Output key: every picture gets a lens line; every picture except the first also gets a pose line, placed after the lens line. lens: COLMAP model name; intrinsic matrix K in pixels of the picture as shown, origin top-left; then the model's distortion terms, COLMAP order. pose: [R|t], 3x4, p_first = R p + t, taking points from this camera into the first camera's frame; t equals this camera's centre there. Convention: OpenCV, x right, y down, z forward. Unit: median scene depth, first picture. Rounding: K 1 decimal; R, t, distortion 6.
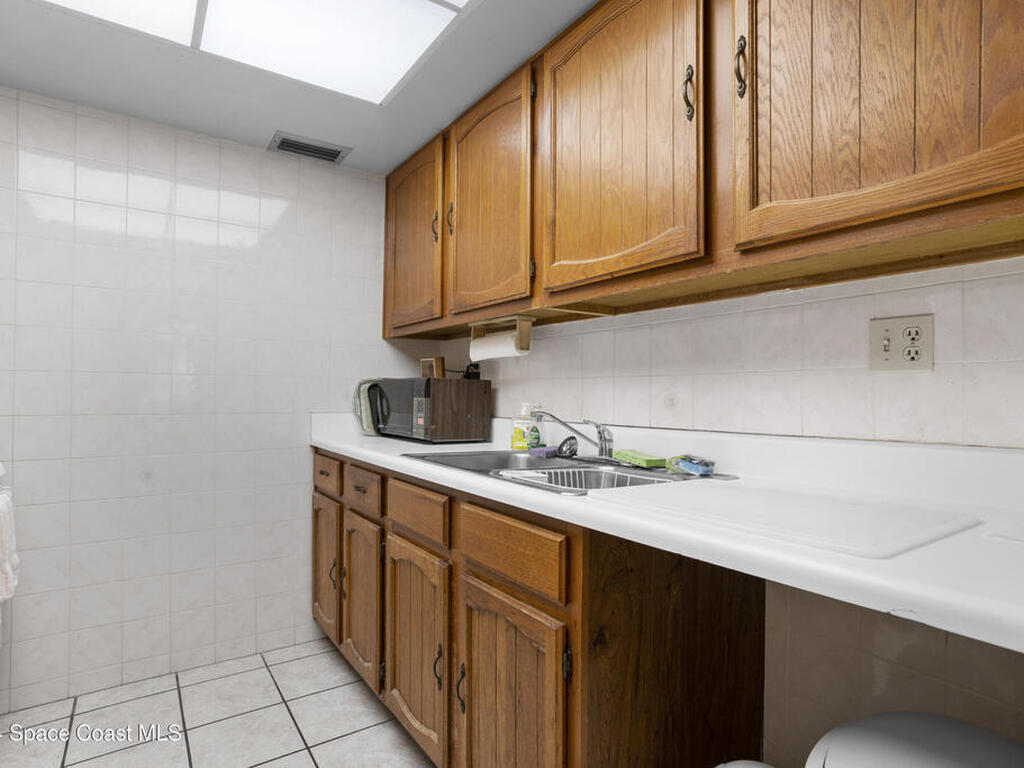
lens RADIAL K [[578.3, 0, 510.1], [0, 578.3, 391.0], [0, 0, 1]] dist [-0.030288, 0.035926]
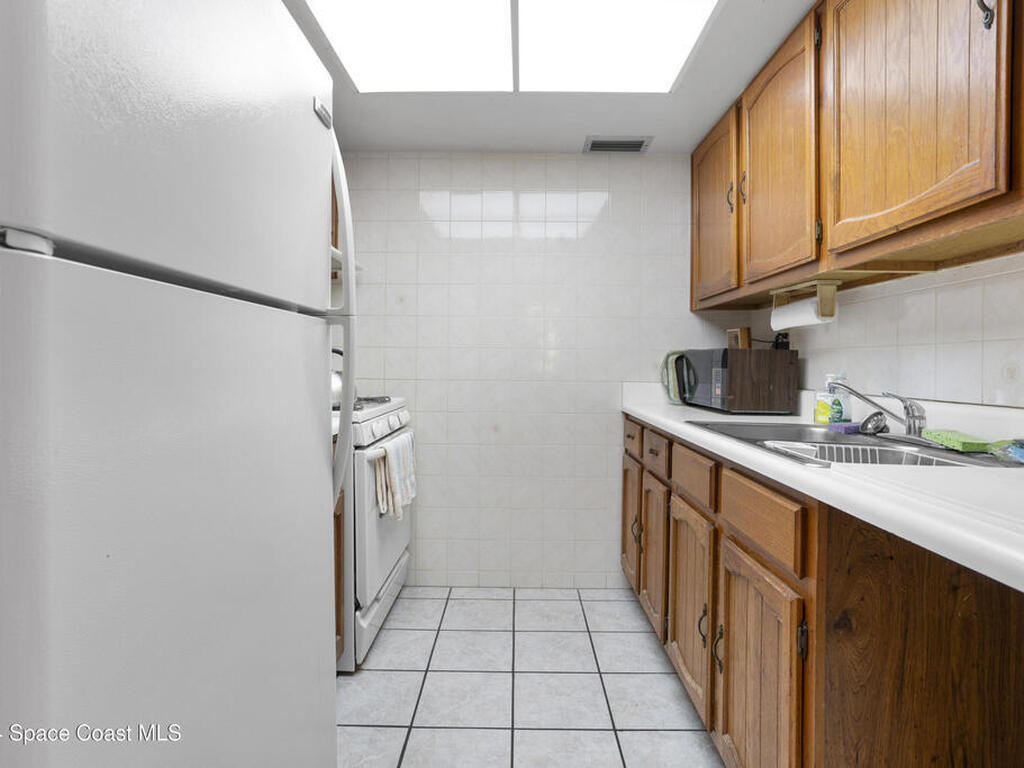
lens RADIAL K [[576.1, 0, 512.0], [0, 576.1, 359.5], [0, 0, 1]] dist [-0.004122, 0.034320]
pose [[0.829560, -0.004900, -0.558397, 0.145852], [0.000477, 0.999967, -0.008067, 0.005905], [0.558418, 0.006426, 0.829535, -0.053748]]
